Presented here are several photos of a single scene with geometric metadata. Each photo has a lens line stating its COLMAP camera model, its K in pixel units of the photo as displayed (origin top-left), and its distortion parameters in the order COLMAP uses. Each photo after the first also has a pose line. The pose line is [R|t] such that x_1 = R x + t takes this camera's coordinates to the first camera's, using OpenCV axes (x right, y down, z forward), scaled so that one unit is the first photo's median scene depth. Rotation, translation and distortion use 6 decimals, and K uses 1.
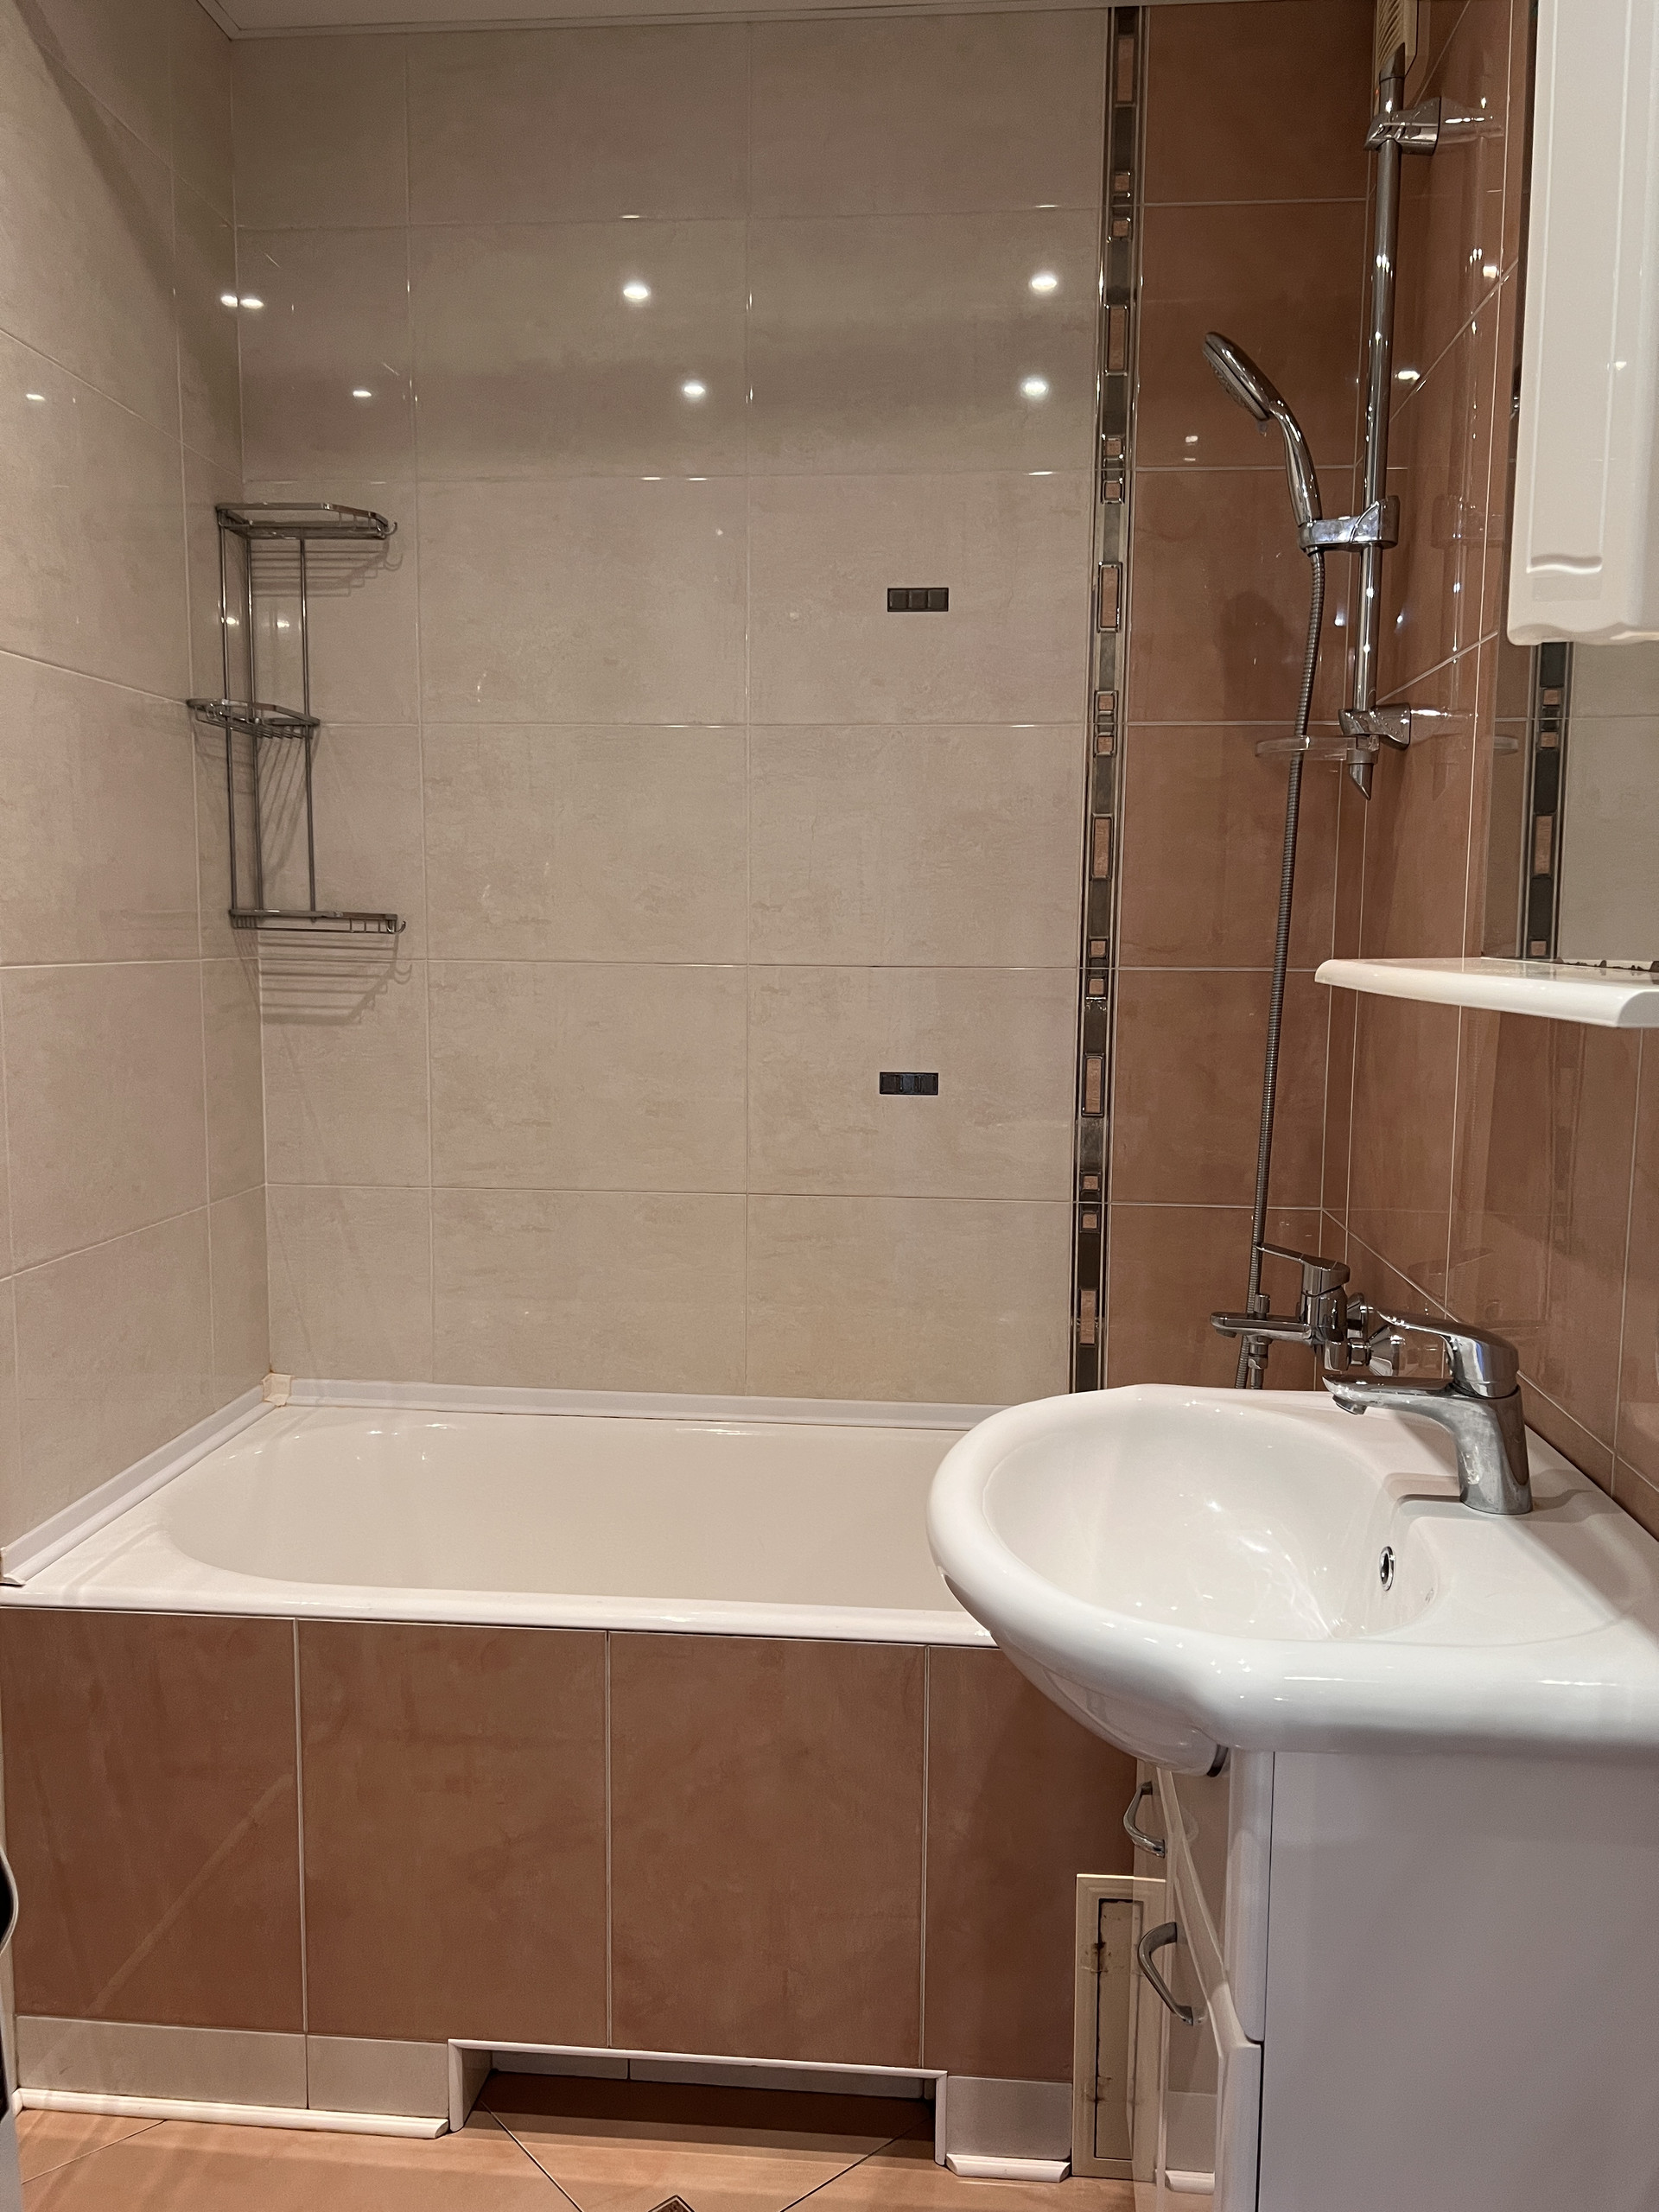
lens RADIAL K [[1665.5, 0, 834.4], [0, 1665.5, 1103.7], [0, 0, 1]] dist [0.037476, -0.033124]
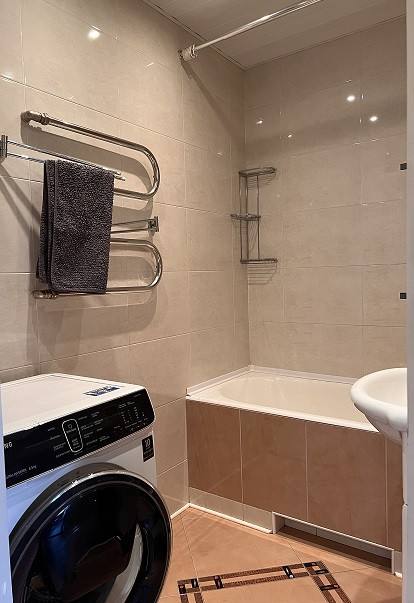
lens RADIAL K [[462.1, 0, 205.7], [0, 462.1, 302.8], [0, 0, 1]] dist [0.043439, -0.003203]
pose [[0.863490, -0.009583, -0.504274, 0.183046], [-0.012621, 0.999096, -0.040598, 0.051639], [0.504207, 0.041421, 0.862589, -0.118276]]
